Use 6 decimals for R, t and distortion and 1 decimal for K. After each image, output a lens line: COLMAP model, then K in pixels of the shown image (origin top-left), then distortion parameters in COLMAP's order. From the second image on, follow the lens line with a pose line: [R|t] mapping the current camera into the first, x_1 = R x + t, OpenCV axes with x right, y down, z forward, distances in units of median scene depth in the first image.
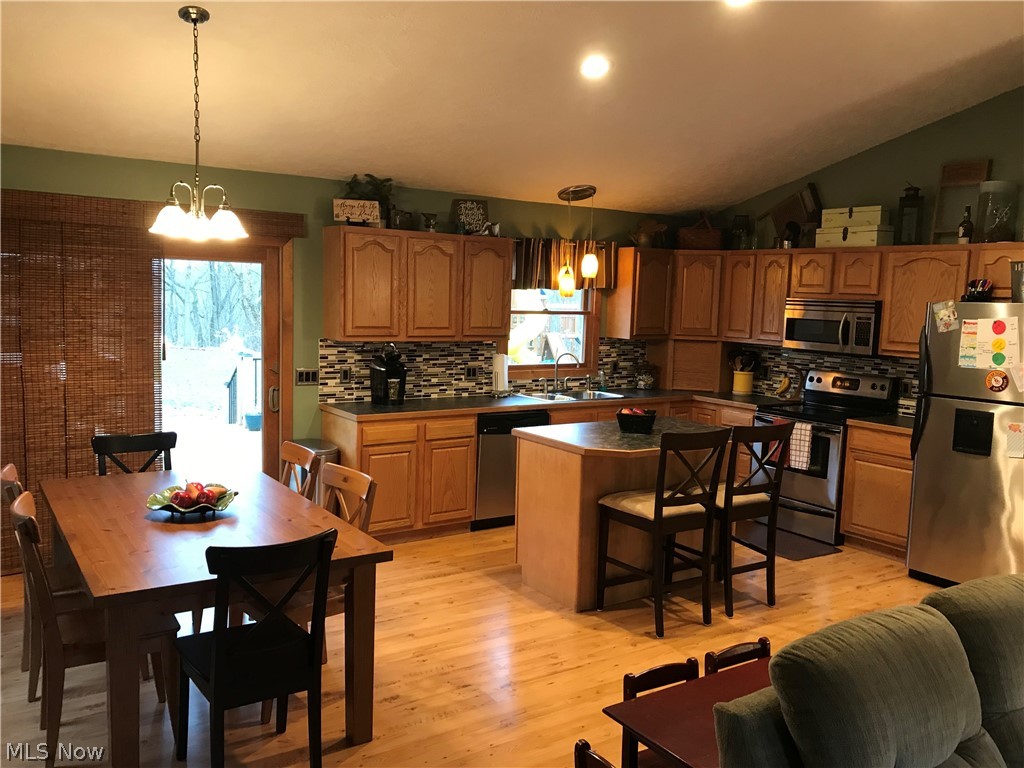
lens RADIAL K [[813.1, 0, 508.9], [0, 813.1, 398.1], [0, 0, 1]] dist [0.007732, 0.001119]
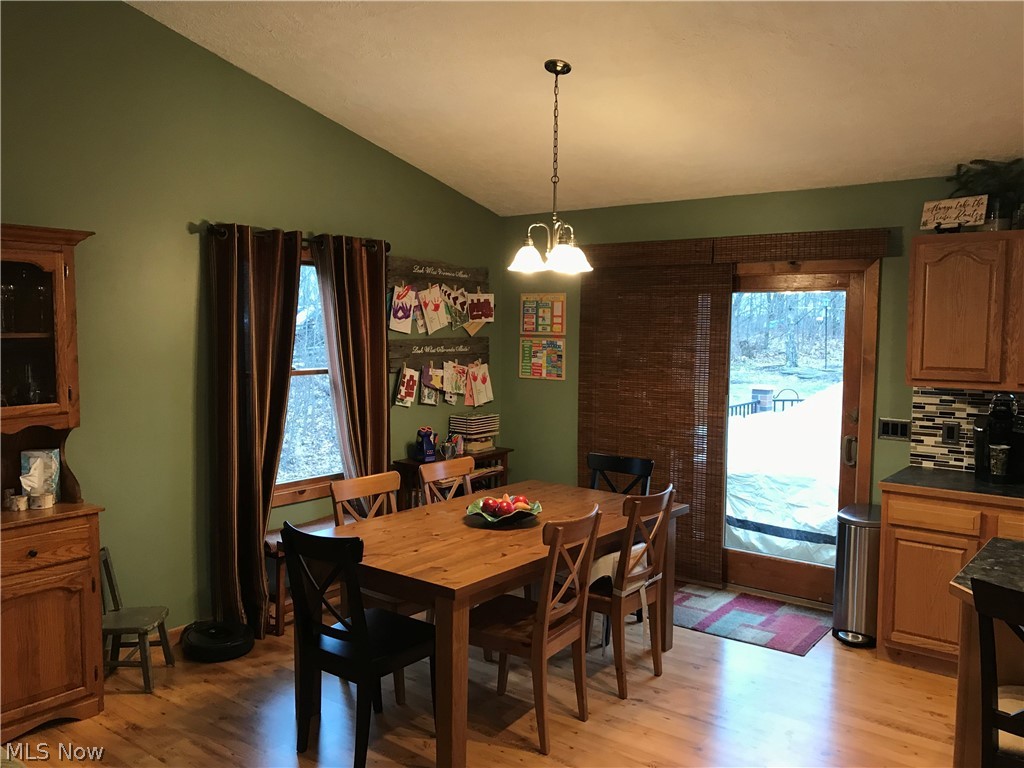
lens RADIAL K [[835.6, 0, 499.9], [0, 835.6, 380.3], [0, 0, 1]] dist [0.010163, 0.001958]
pose [[0.310425, 0.040727, -0.949725, 0.399912], [-0.117559, 0.993057, 0.004160, -0.031034], [0.943301, 0.110358, 0.313058, 0.368304]]
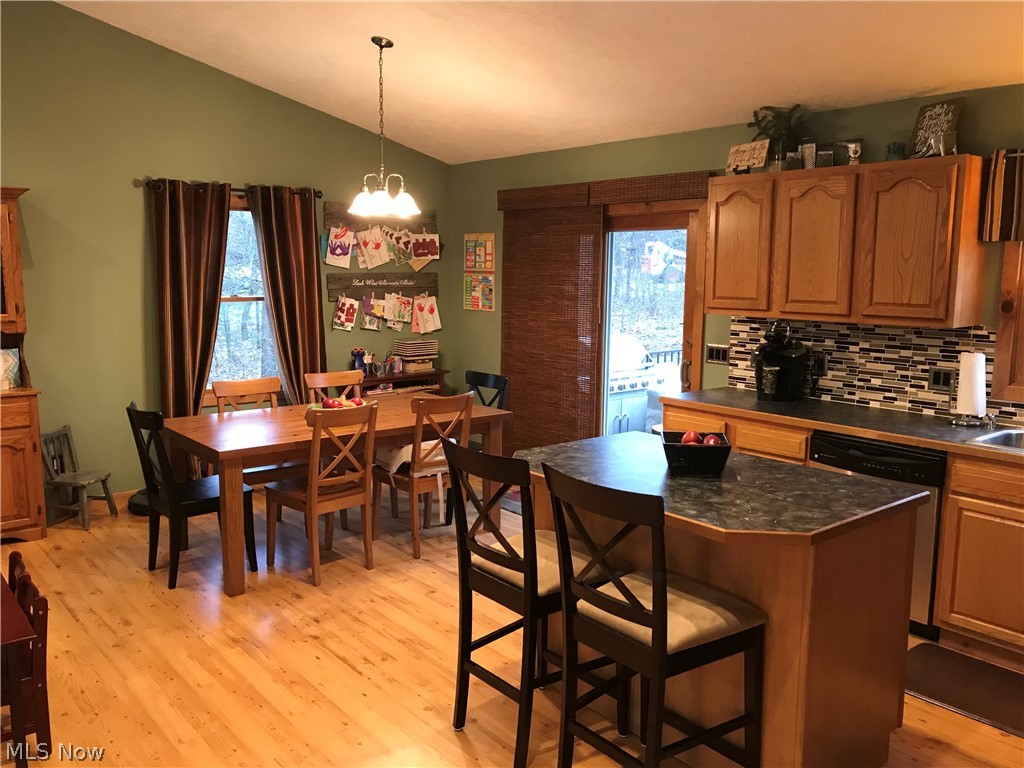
lens RADIAL K [[835.6, 0, 499.9], [0, 835.6, 380.3], [0, 0, 1]] dist [0.010163, 0.001958]
pose [[0.109946, 0.108128, -0.988039, 0.612506], [-0.130215, 0.987064, 0.093531, -0.051314], [0.985371, 0.118374, 0.122604, 0.647709]]
